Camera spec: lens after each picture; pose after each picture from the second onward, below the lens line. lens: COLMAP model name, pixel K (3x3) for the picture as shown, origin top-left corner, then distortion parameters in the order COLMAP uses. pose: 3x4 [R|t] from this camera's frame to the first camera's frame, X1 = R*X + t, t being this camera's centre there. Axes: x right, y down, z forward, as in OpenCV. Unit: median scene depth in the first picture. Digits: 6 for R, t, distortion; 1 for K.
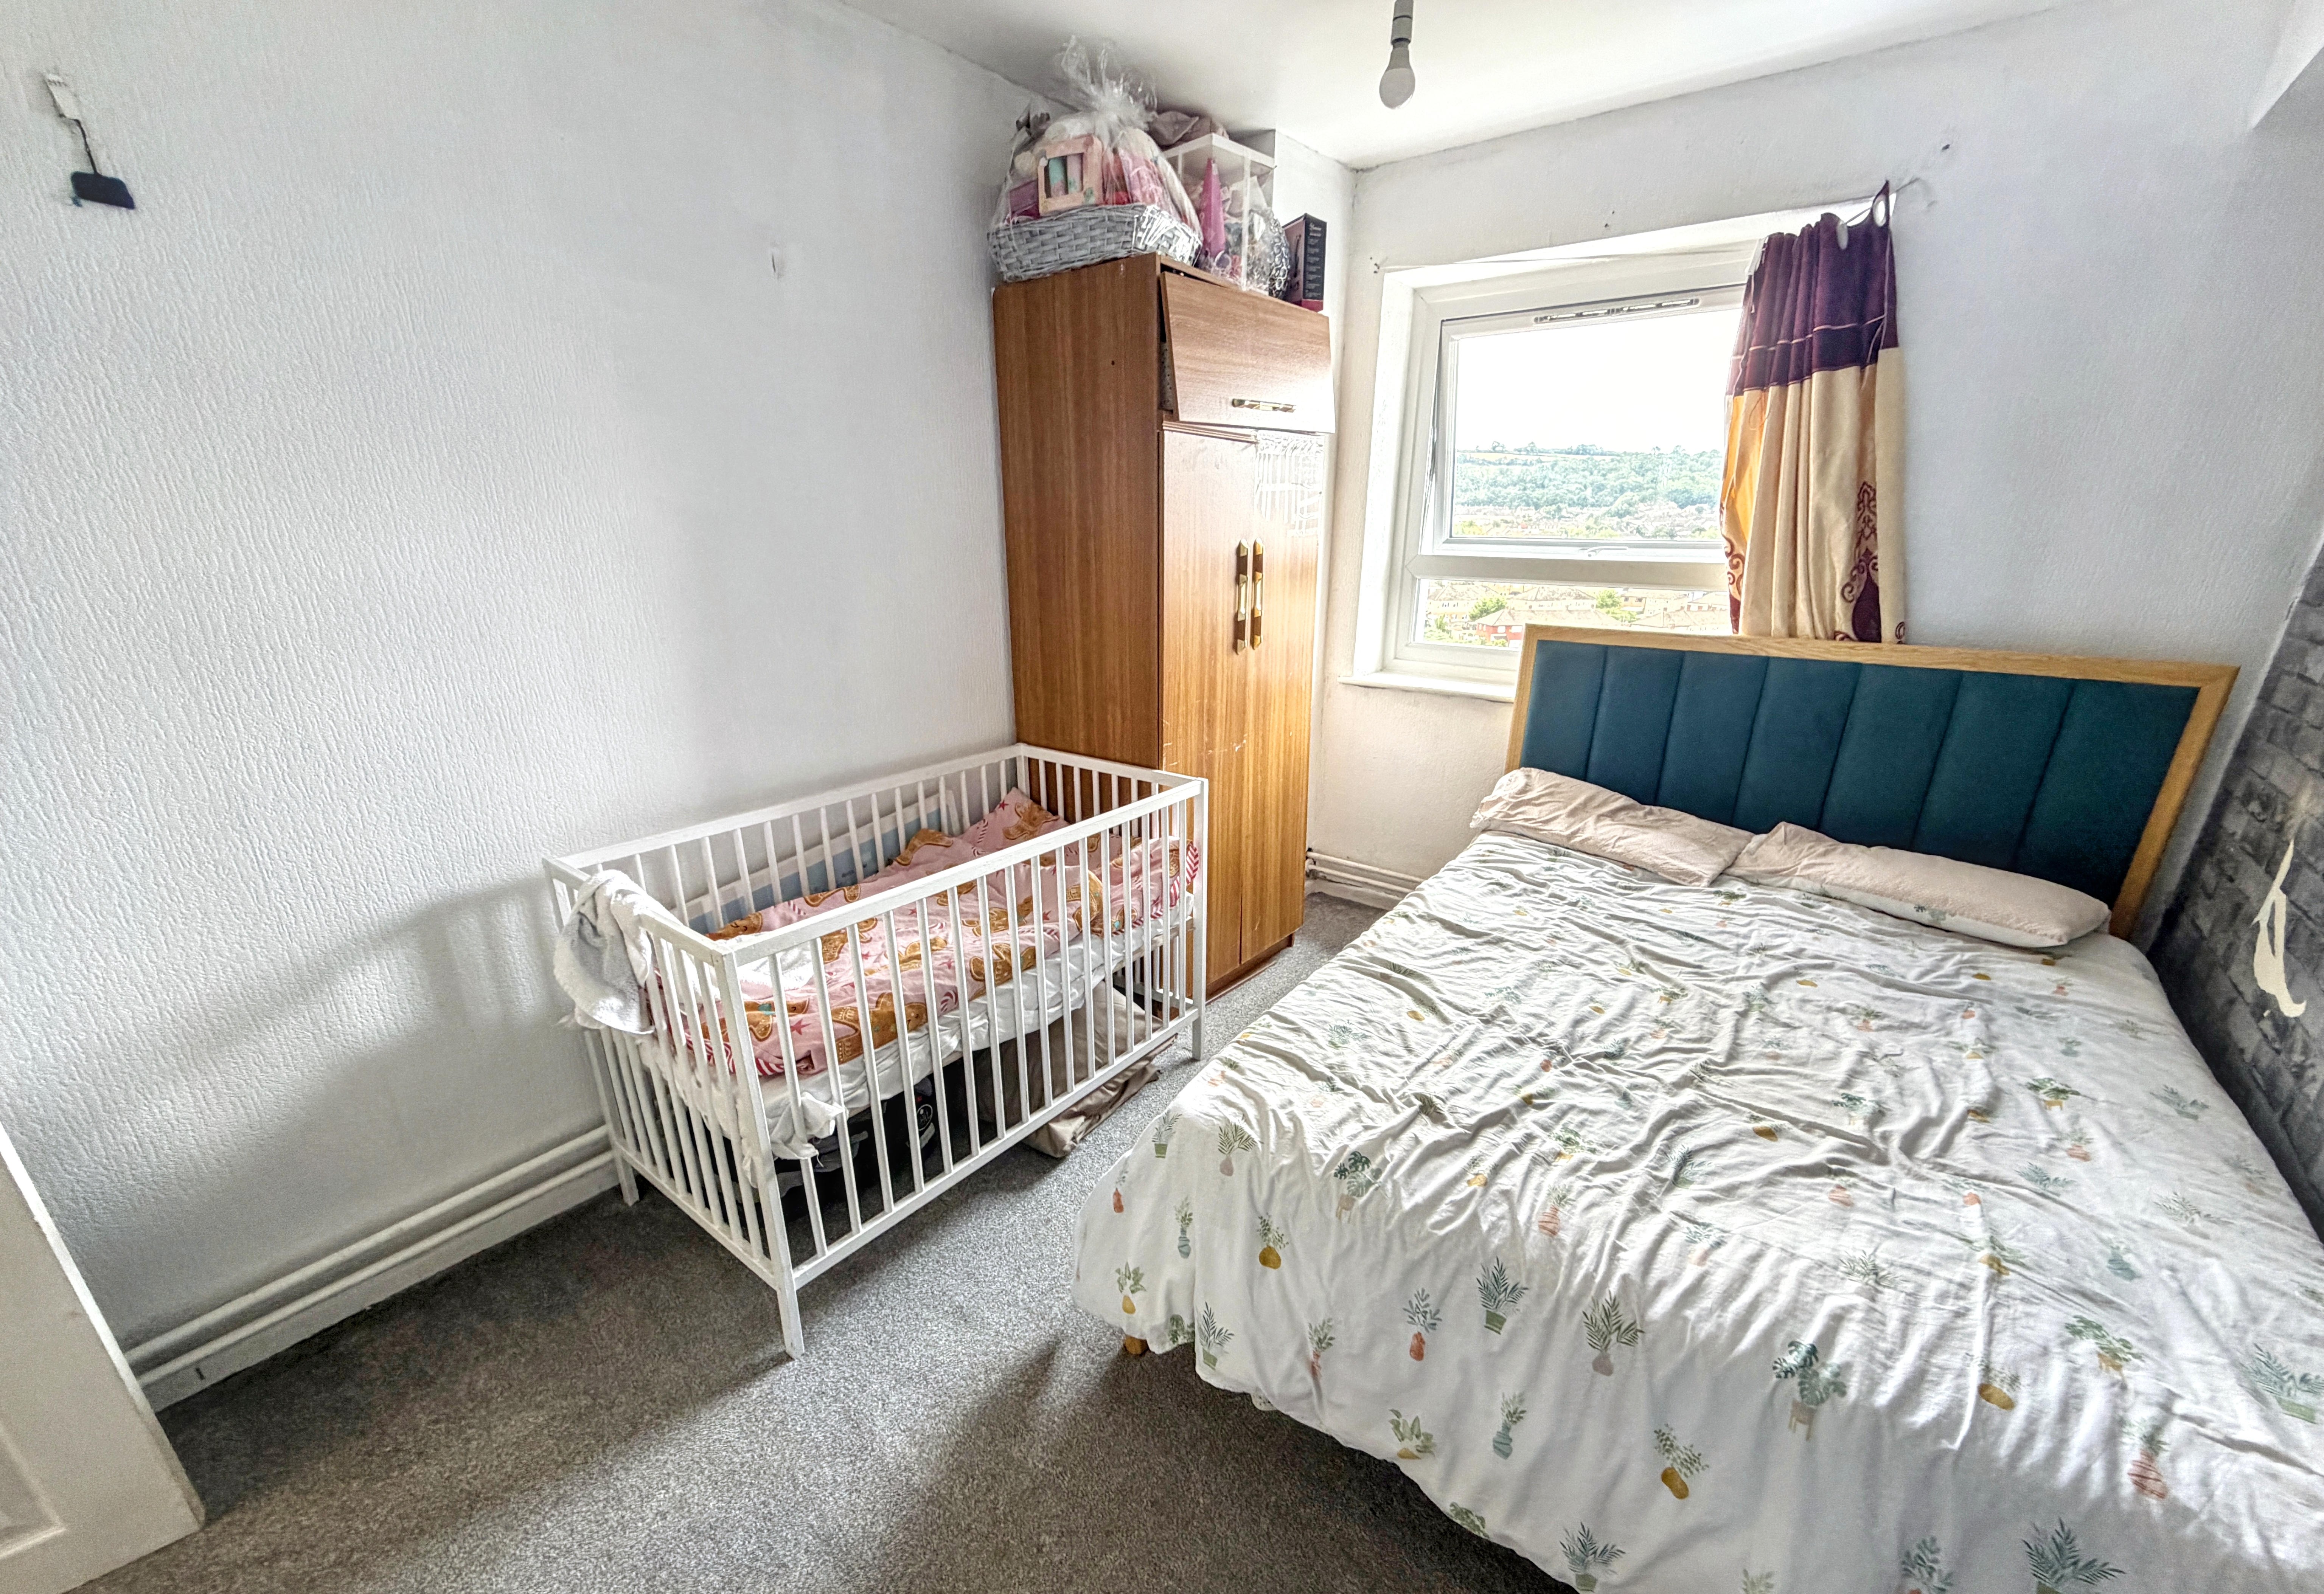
lens RADIAL K [[927.6, 0, 1162.3], [0, 927.6, 871.0], [0, 0, 1]] dist [0.001055, -0.000211]
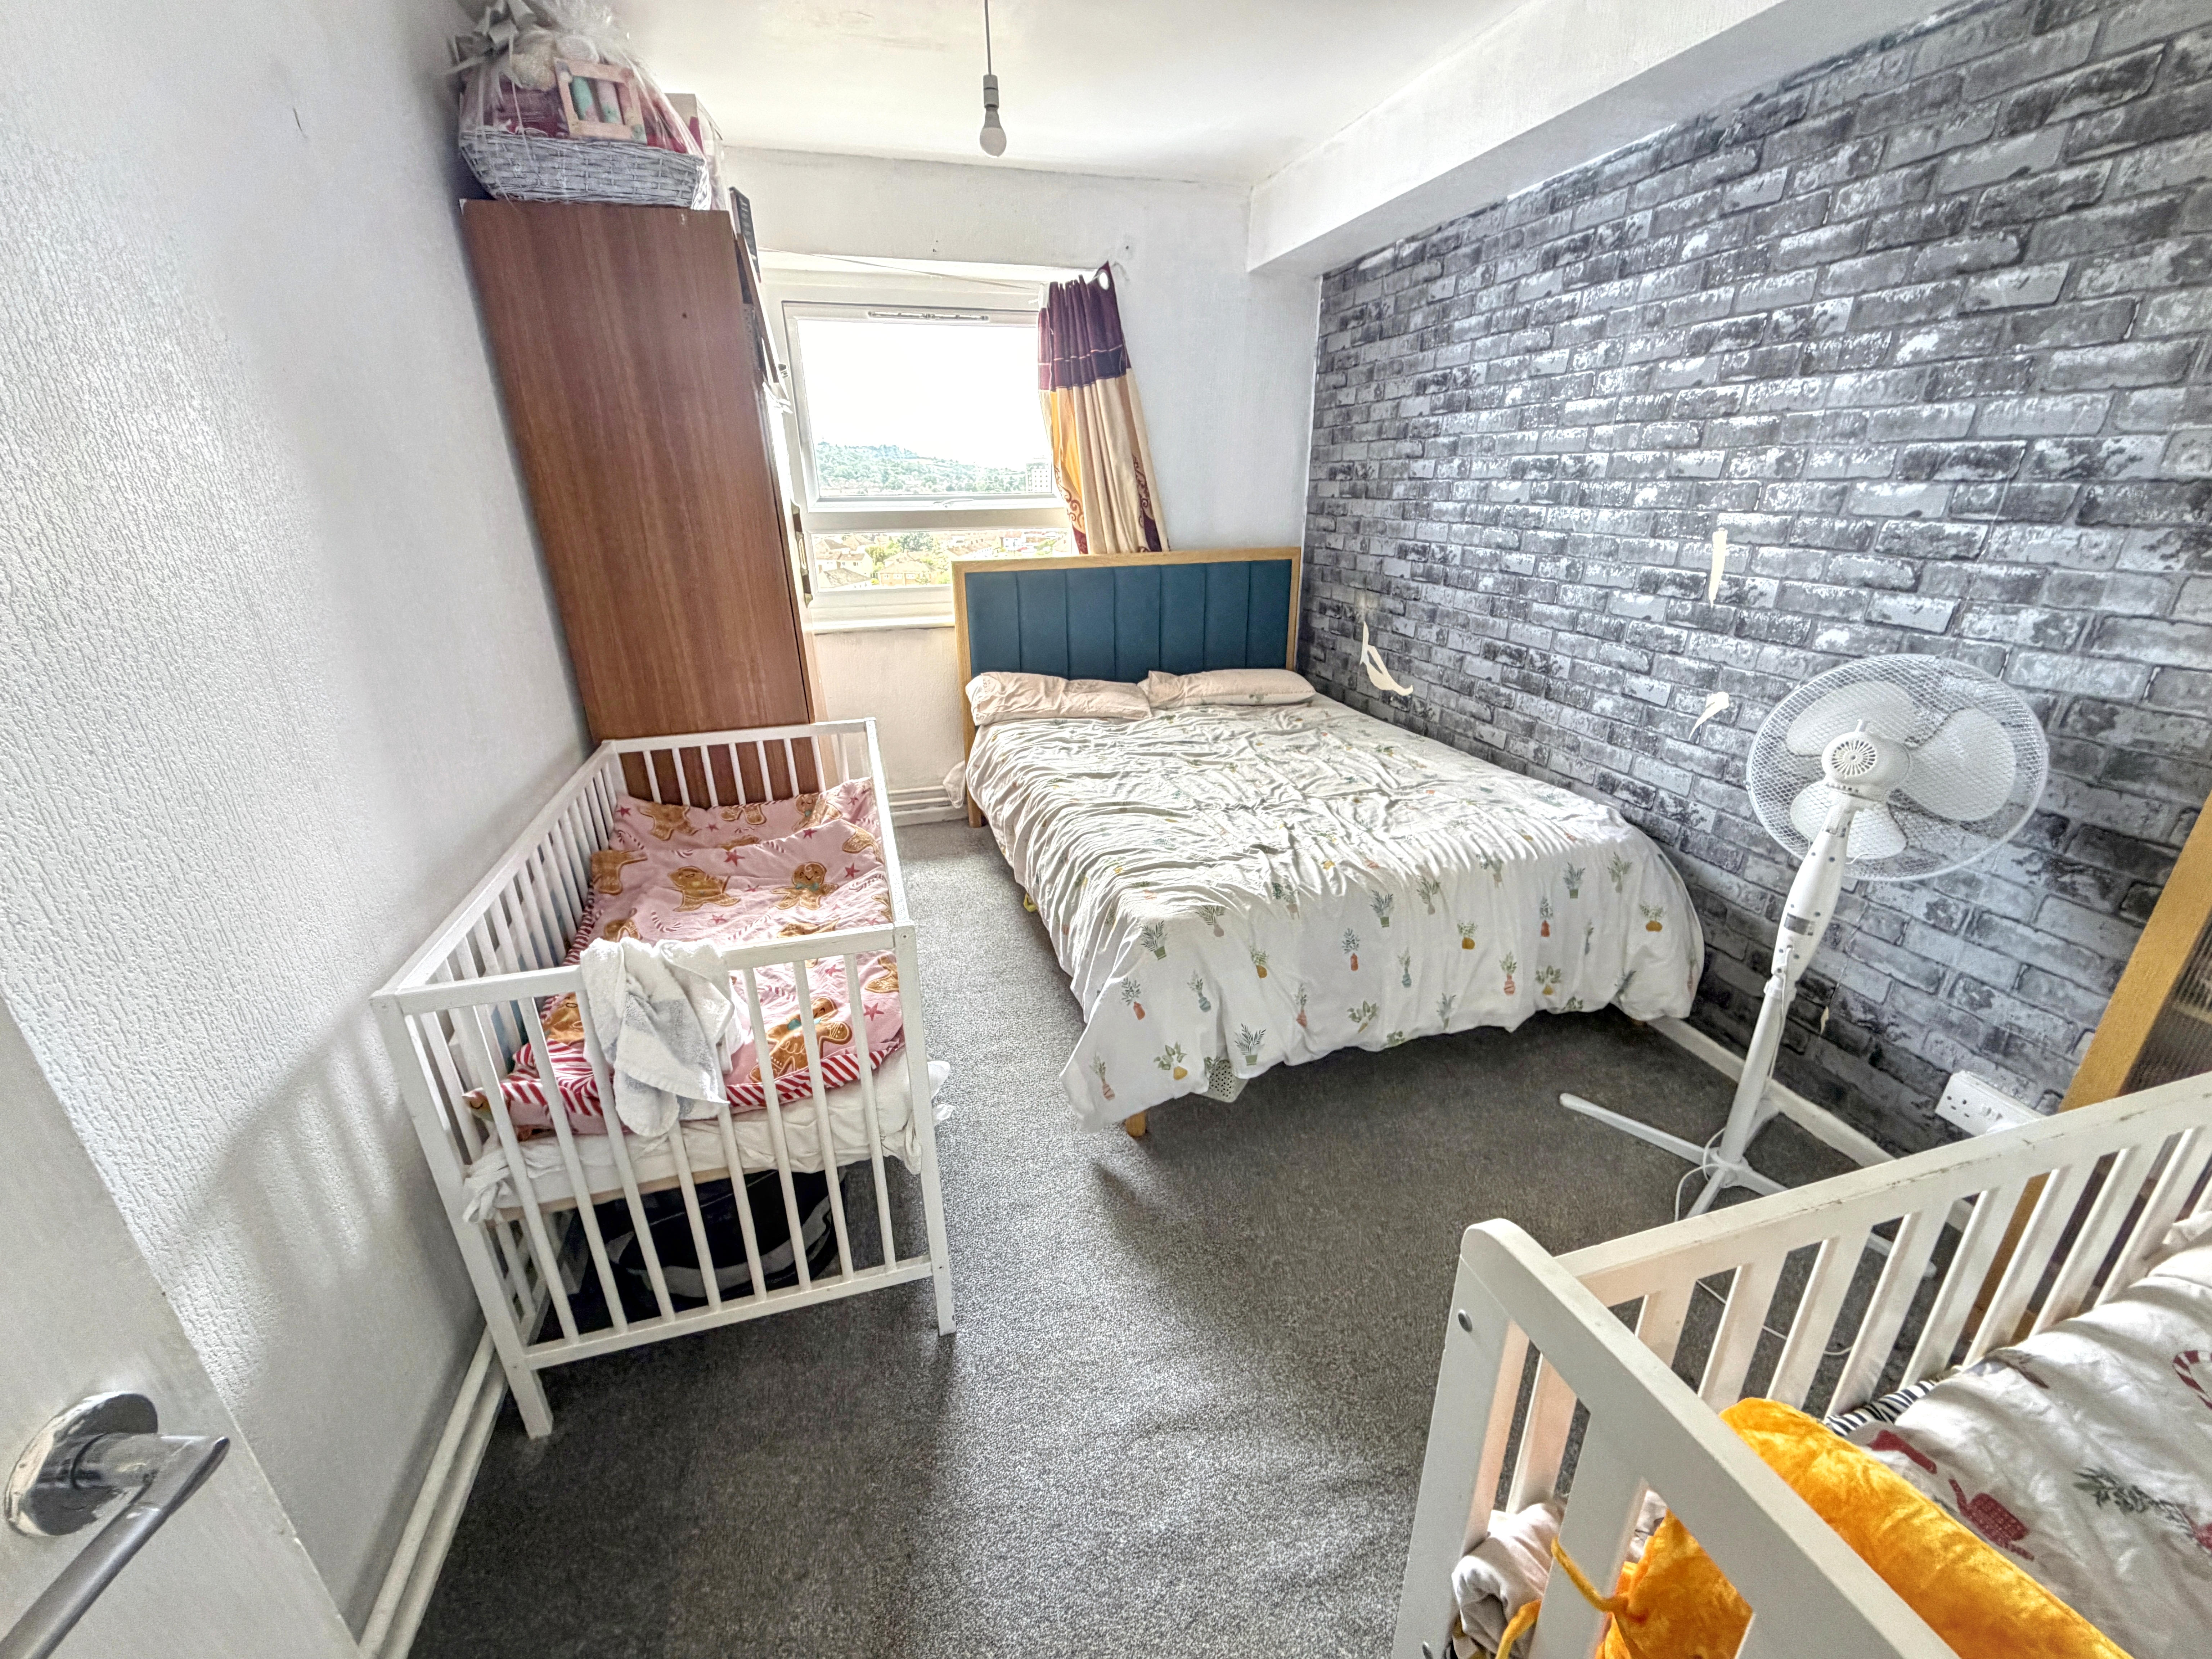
lens RADIAL K [[883.3, 0, 1101.8], [0, 883.3, 828.3], [0, 0, 1]] dist [0.002130, -0.000166]
pose [[0.592174, -0.304240, 0.746169, -0.643928], [0.301036, 0.942467, 0.145370, -0.050402], [-0.747467, 0.138539, 0.649692, 0.154746]]
